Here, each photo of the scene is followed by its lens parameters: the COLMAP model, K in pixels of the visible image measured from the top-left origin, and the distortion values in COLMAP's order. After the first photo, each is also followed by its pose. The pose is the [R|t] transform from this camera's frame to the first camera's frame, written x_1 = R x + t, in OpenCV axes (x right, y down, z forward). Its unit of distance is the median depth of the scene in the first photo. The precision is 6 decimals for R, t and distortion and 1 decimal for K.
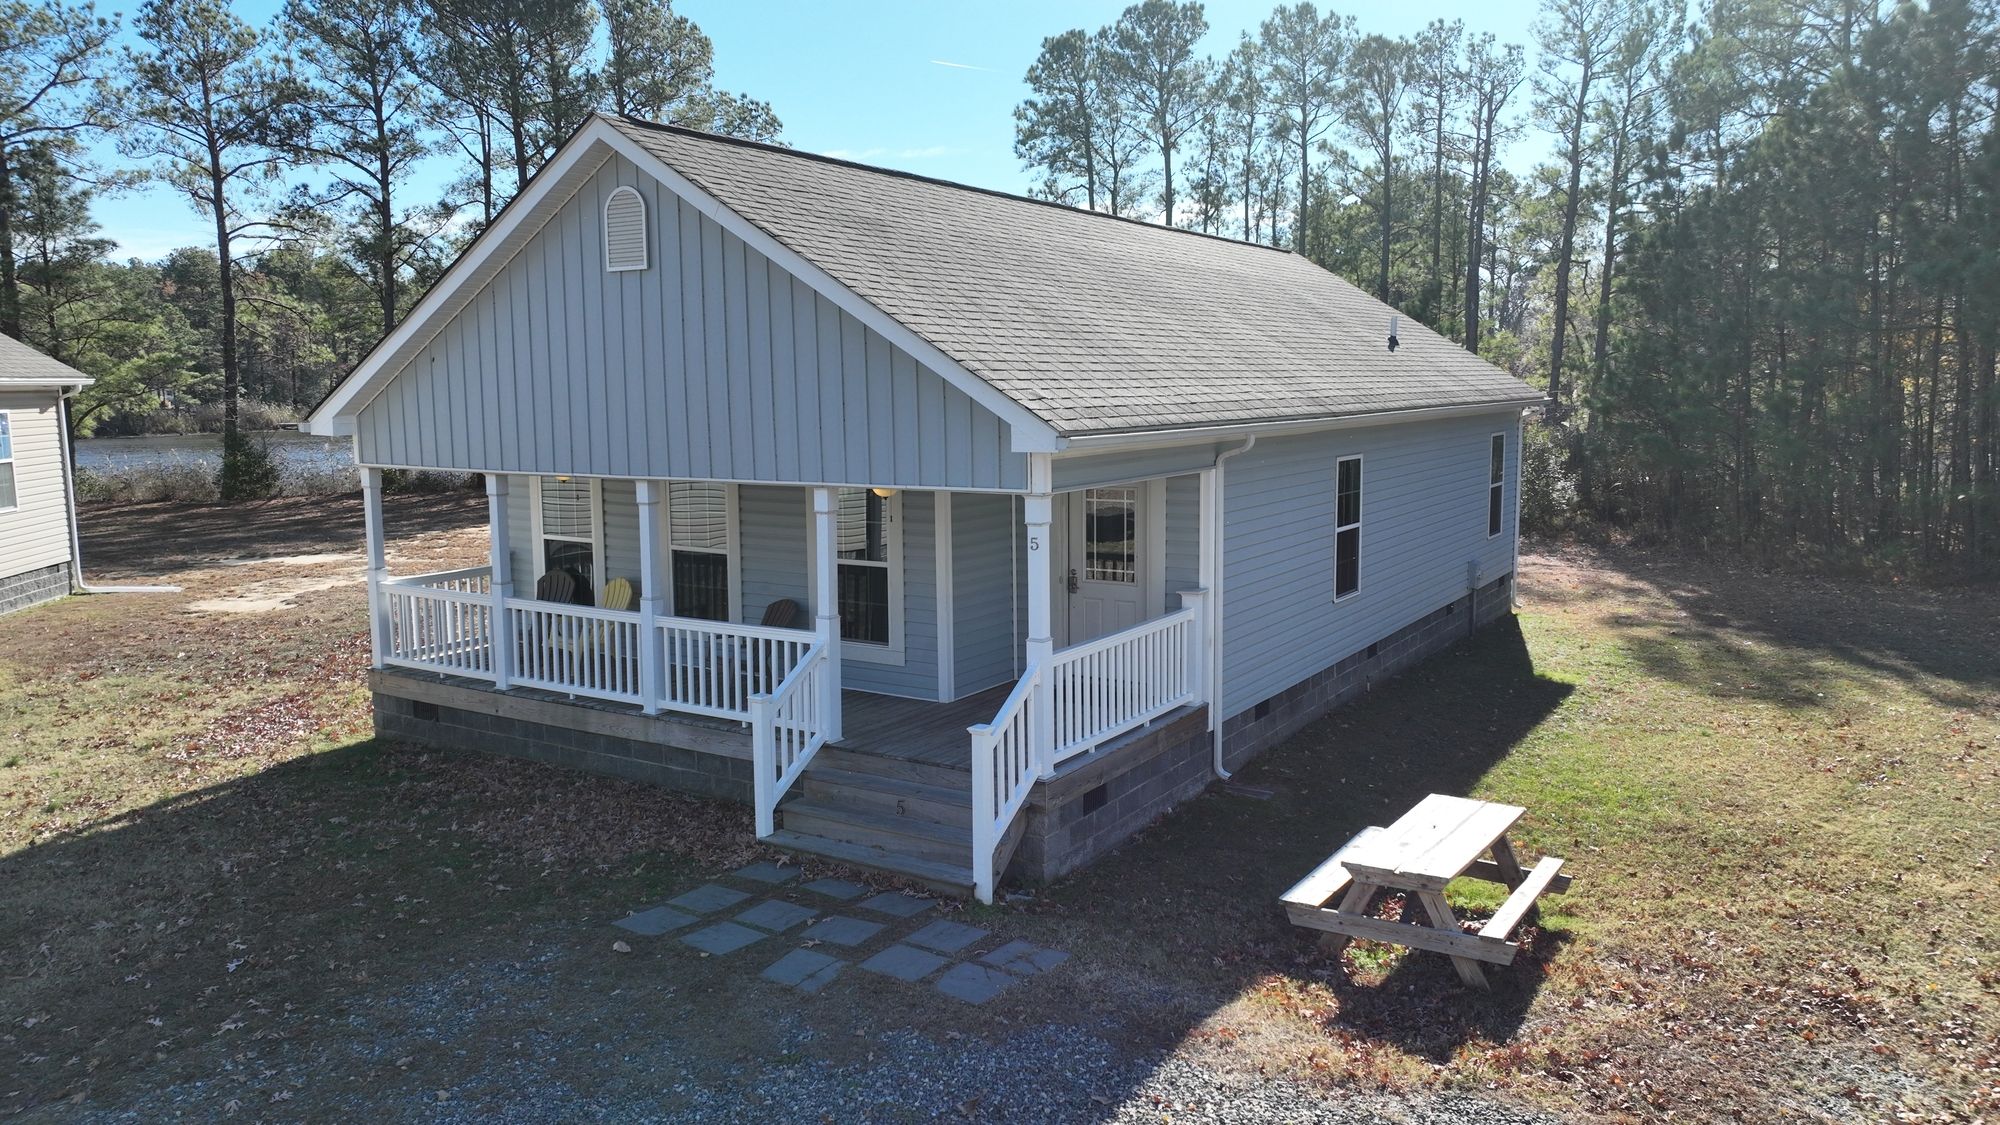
lens RADIAL K [[1398.4, 0, 1000.0], [0, 1398.4, 562.5], [0, 0, 1]] dist [-0.013839, 0.034450]
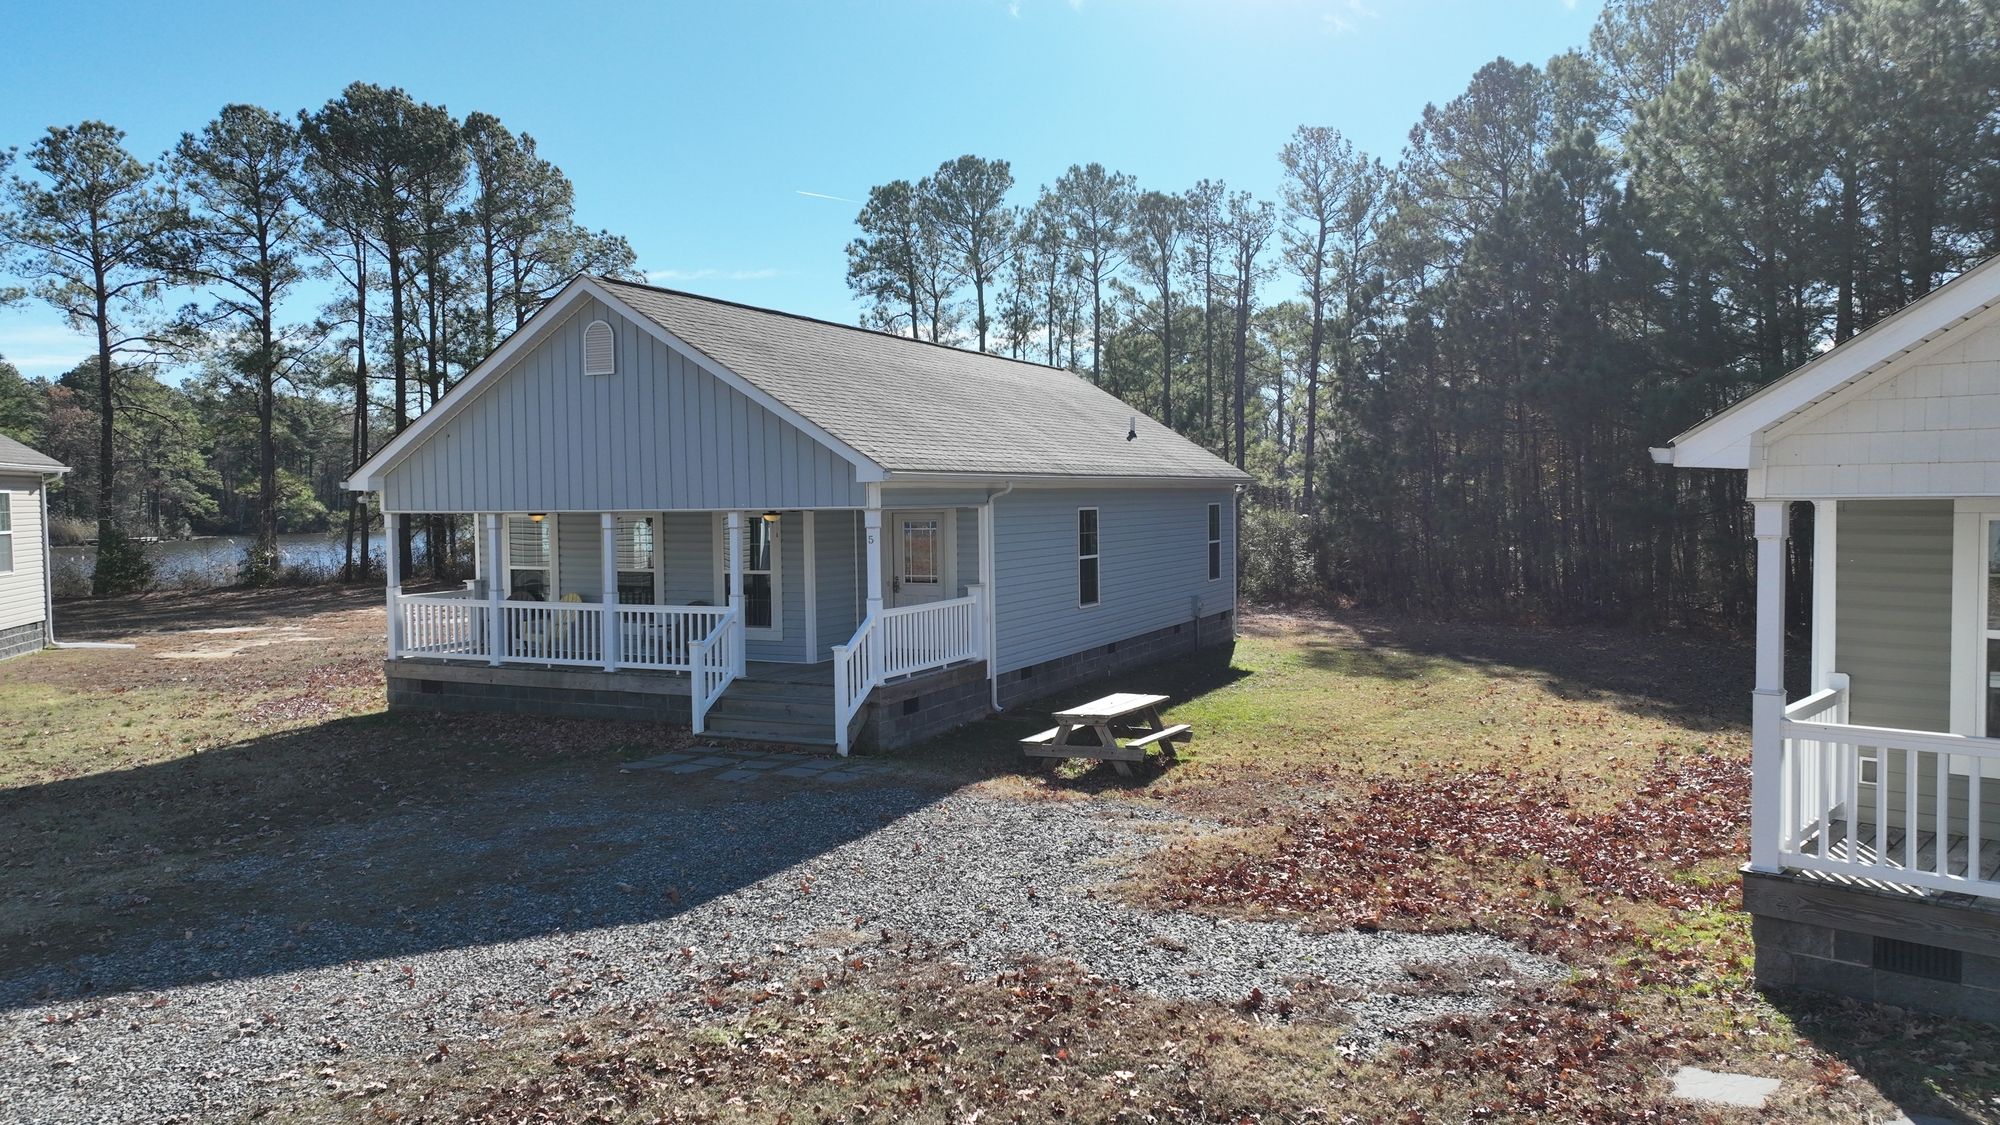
lens RADIAL K [[1398.4, 0, 1000.0], [0, 1398.4, 562.5], [0, 0, 1]] dist [-0.013839, 0.034450]
pose [[0.992626, -0.008774, 0.120902, -0.004935], [0.018922, 0.996366, -0.083049, 0.032203], [-0.119734, 0.084724, 0.989184, -0.134180]]
